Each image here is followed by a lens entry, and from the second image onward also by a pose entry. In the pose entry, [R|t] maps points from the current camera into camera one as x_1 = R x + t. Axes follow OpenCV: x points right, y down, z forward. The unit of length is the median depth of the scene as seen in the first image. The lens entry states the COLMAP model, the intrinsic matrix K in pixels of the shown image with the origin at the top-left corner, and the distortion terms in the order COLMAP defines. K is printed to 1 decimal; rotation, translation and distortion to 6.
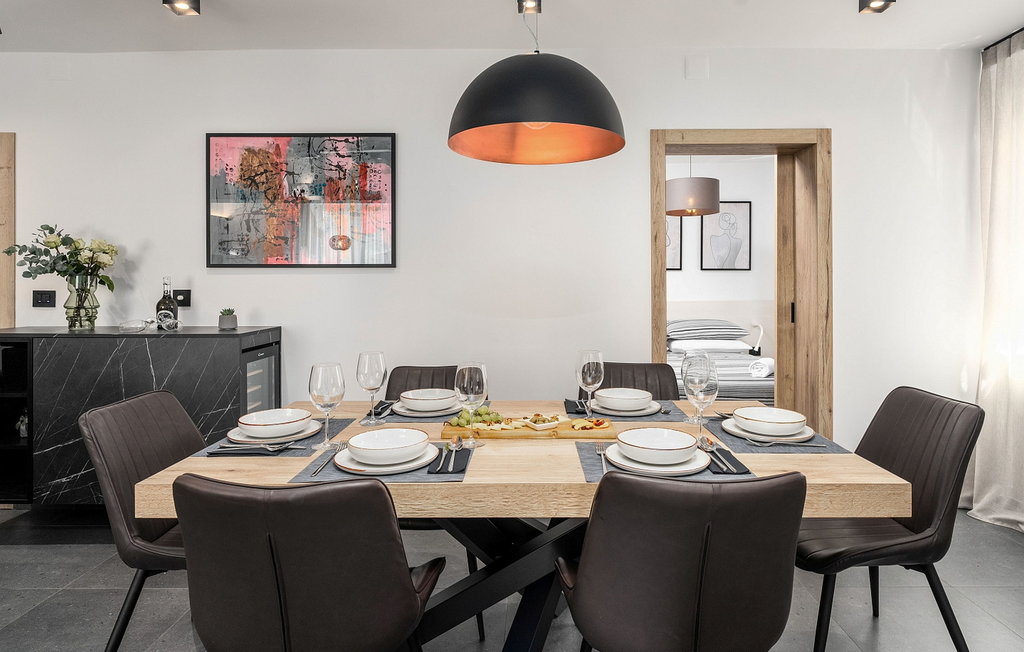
lens RADIAL K [[569.2, 0, 549.9], [0, 569.2, 283.5], [0, 0, 1]] dist [-0.000525, 0.000330]
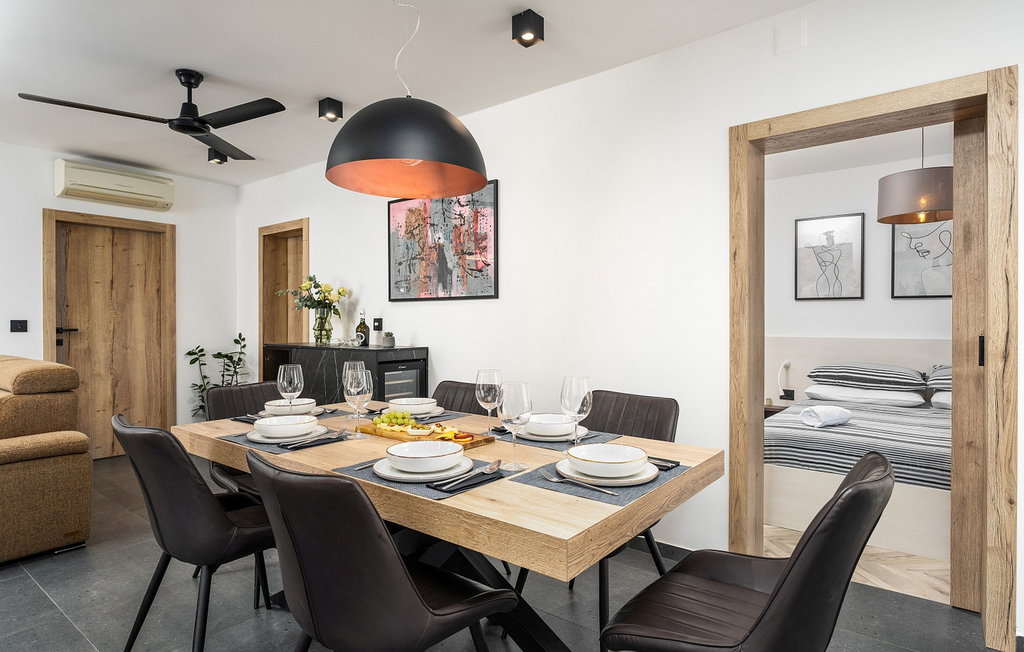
lens RADIAL K [[565.4, 0, 516.3], [0, 565.4, 326.5], [0, 0, 1]] dist [0.003121, -0.000698]
pose [[0.779218, 0.005765, -0.626726, 0.467390], [-0.000971, 0.999968, 0.007990, 0.019612], [0.626752, -0.005617, 0.779198, 0.146280]]
